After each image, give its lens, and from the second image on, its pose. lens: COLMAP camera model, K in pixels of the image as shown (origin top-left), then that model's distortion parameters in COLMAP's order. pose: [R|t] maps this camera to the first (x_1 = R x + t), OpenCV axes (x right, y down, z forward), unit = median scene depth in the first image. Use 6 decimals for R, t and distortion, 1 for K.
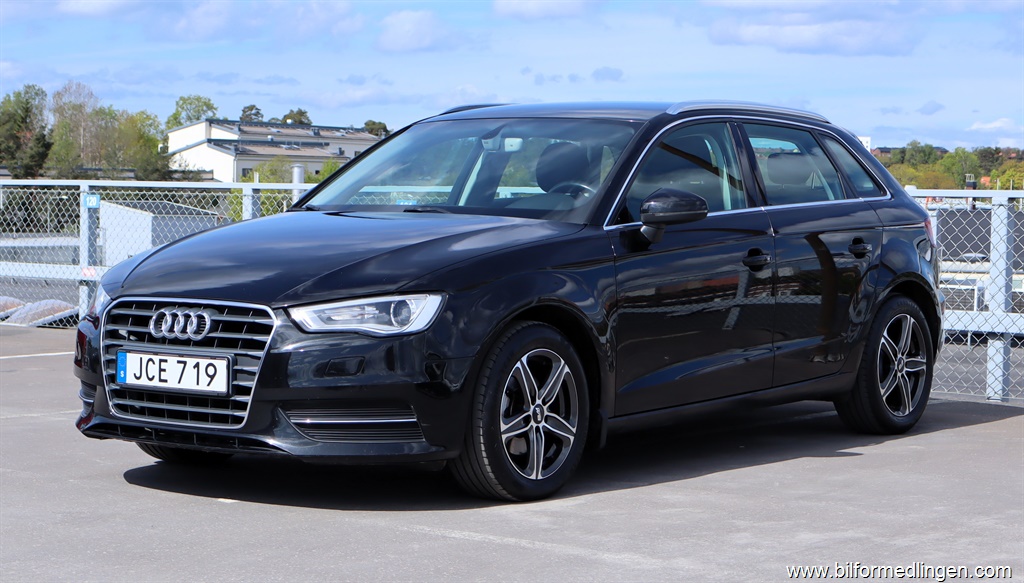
lens RADIAL K [[2207.4, 0, 514.2], [0, 2207.4, 299.3], [0, 0, 1]] dist [-0.056820, 0.000000]
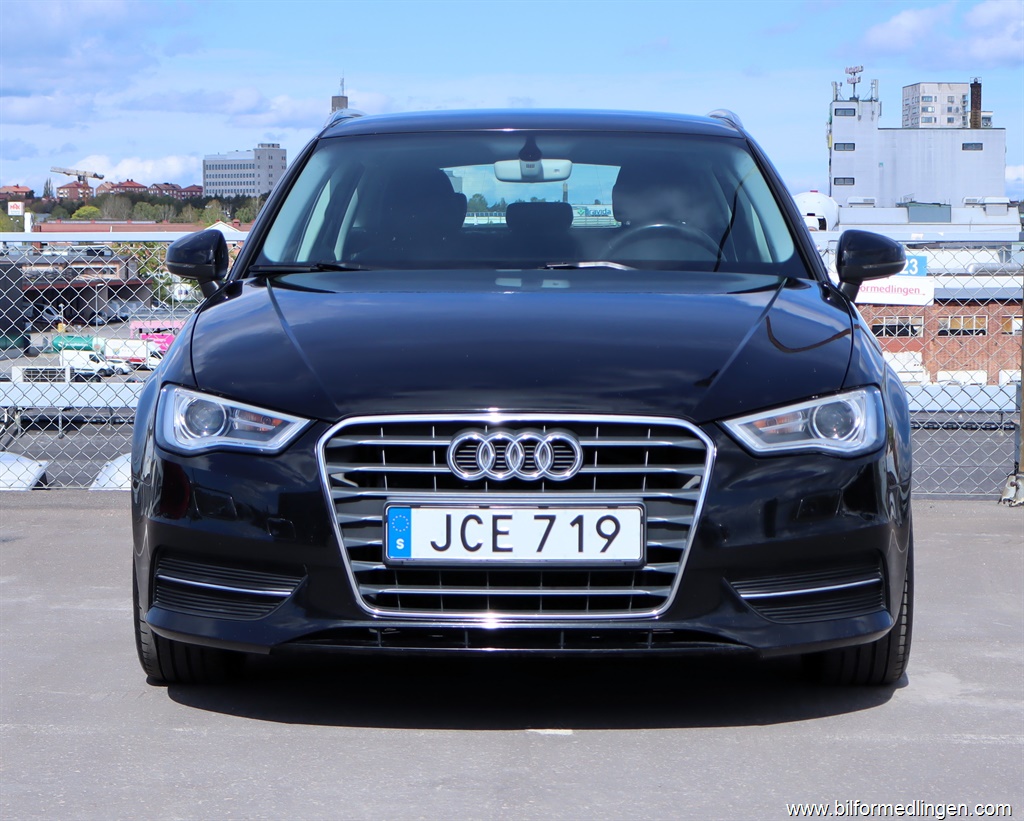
lens RADIAL K [[2518.4, 0, 510.0], [0, 2518.4, 411.7], [0, 0, 1]] dist [0.286223, 0.000000]
pose [[0.829921, -0.048087, 0.555804, -0.542902], [0.039594, 0.998843, 0.027296, -0.020659], [-0.556474, -0.000647, 0.830865, 0.408738]]
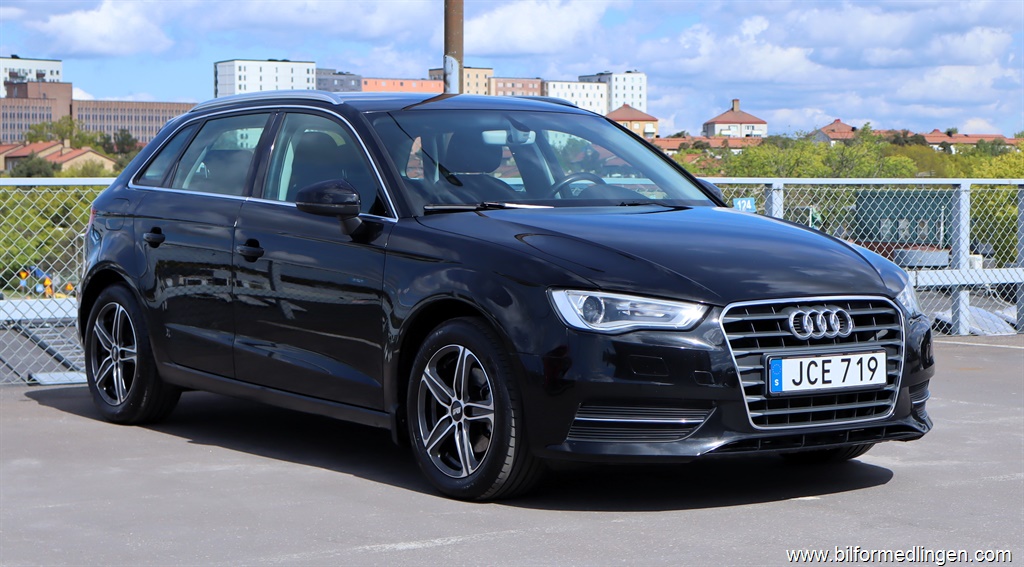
lens RADIAL K [[2306.3, 0, 506.7], [0, 2306.3, 274.6], [0, 0, 1]] dist [0.019645, 0.000000]
pose [[0.275646, -0.053627, 0.959762, -1.167327], [0.051843, 0.997819, 0.040864, -0.059231], [-0.959860, 0.038493, 0.277825, 0.842390]]
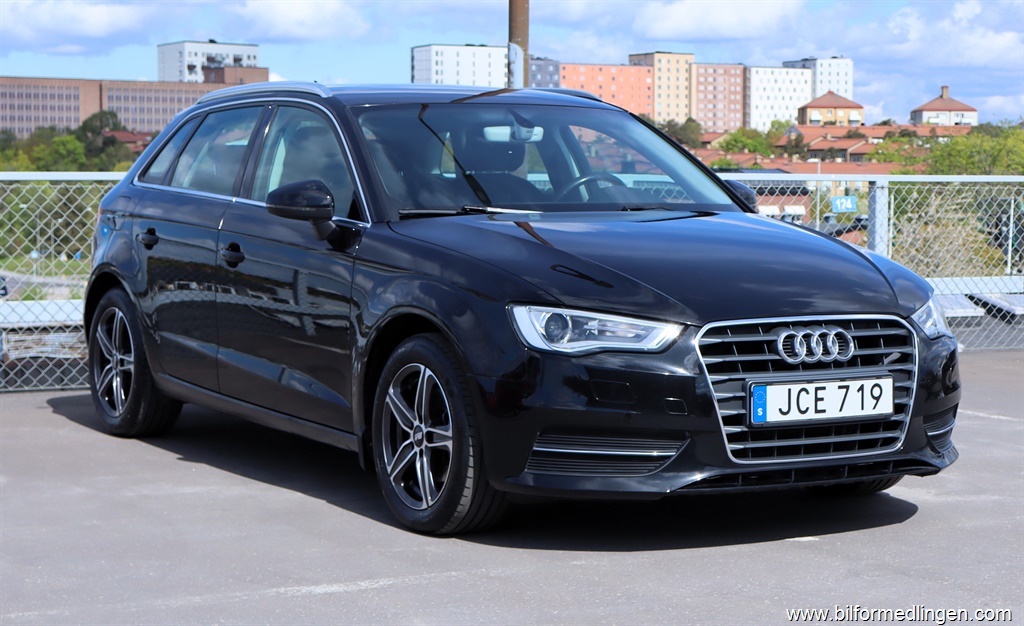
lens RADIAL K [[2338.4, 0, 518.8], [0, 2338.4, 320.4], [0, 0, 1]] dist [0.003317, 0.000000]
pose [[0.357725, -0.073730, 0.930912, -1.055177], [0.046159, 0.997056, 0.061231, -0.061003], [-0.932686, 0.021067, 0.360075, 0.769207]]
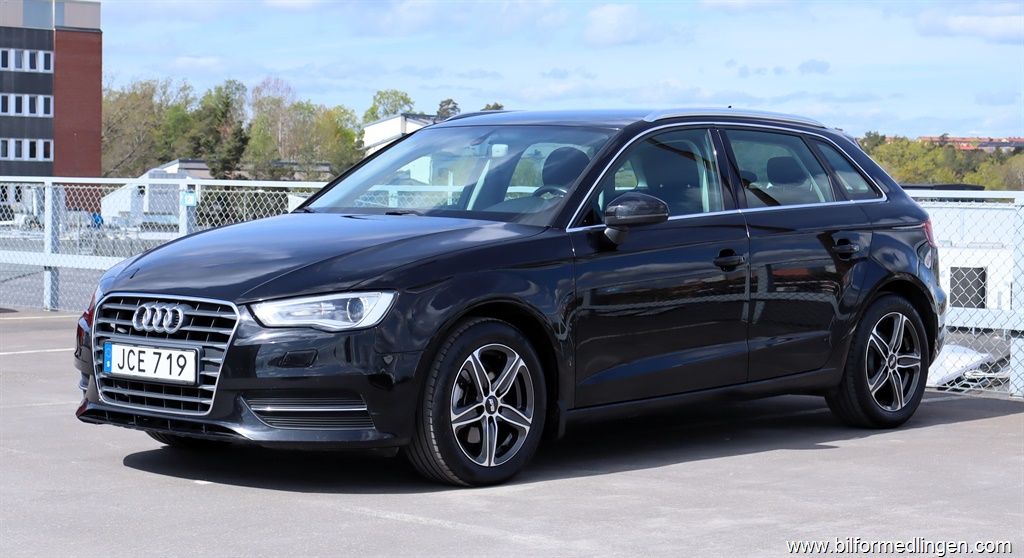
lens RADIAL K [[2207.7, 0, 510.8], [0, 2207.7, 268.8], [0, 0, 1]] dist [-0.087072, 0.000000]
pose [[0.996053, 0.004175, -0.088659, 0.116037], [-0.005166, 0.999927, -0.010947, -0.002142], [0.088607, 0.011362, 0.996002, -0.061681]]
